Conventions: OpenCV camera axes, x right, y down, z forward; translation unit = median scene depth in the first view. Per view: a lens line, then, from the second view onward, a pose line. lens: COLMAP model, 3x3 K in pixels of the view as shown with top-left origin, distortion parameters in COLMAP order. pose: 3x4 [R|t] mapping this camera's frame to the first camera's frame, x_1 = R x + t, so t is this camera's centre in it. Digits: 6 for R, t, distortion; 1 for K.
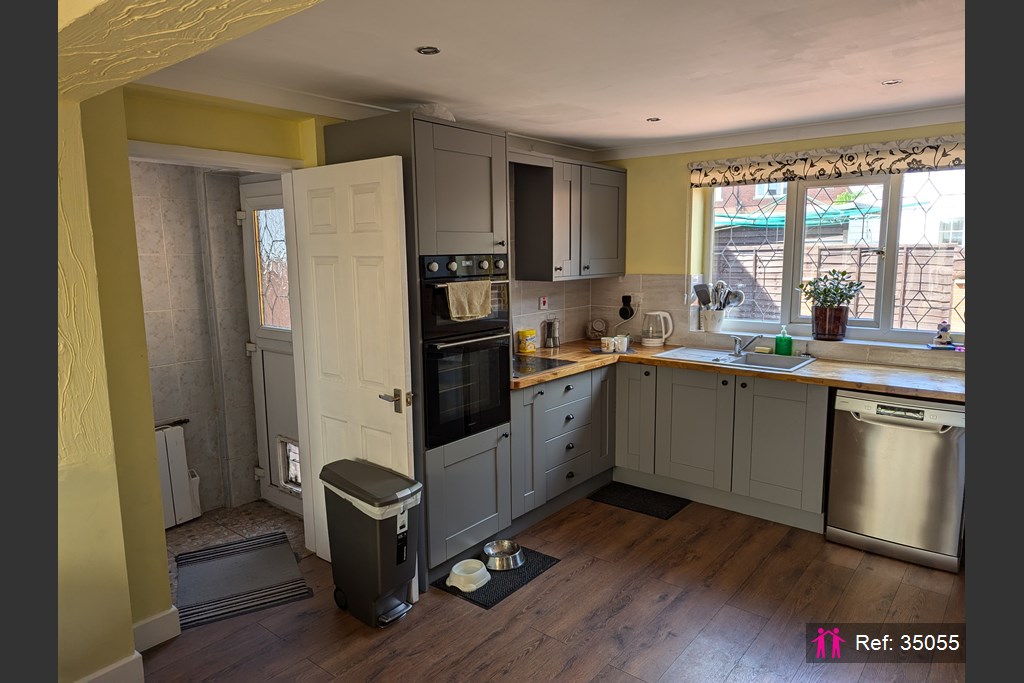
lens RADIAL K [[640.2, 0, 514.5], [0, 640.2, 341.0], [0, 0, 1]] dist [0.029902, -0.003019]
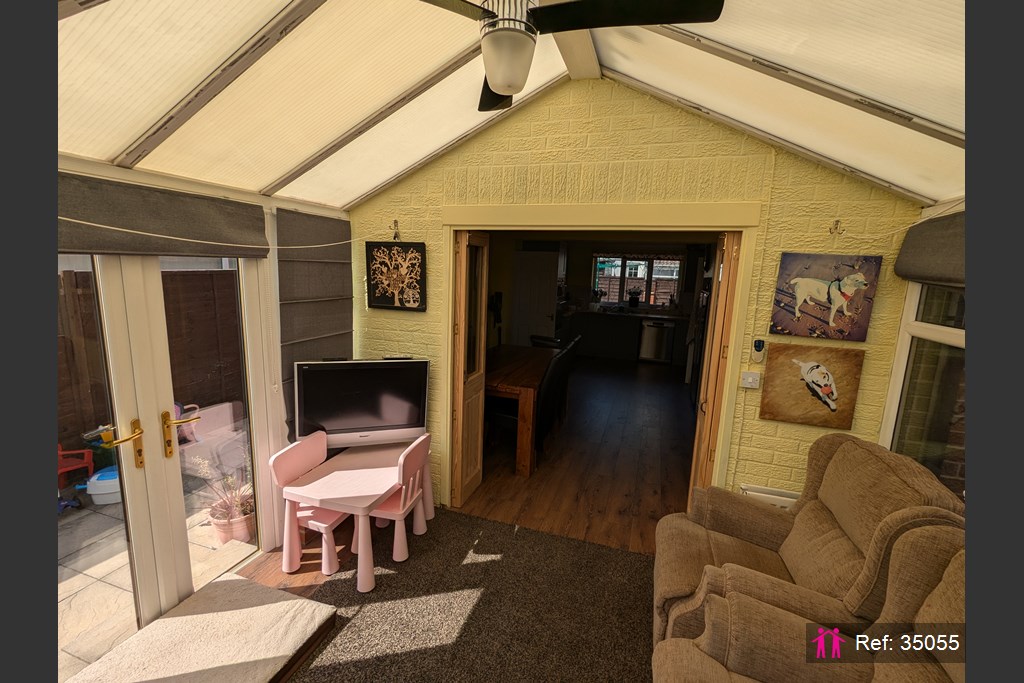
lens RADIAL K [[433.0, 0, 504.9], [0, 433.0, 339.7], [0, 0, 1]] dist [0.002328, 0.000324]
pose [[0.939400, -0.007243, 0.342748, -0.906082], [-0.000712, 0.999733, 0.023077, 0.115117], [-0.342823, -0.021922, 0.939144, -0.874811]]
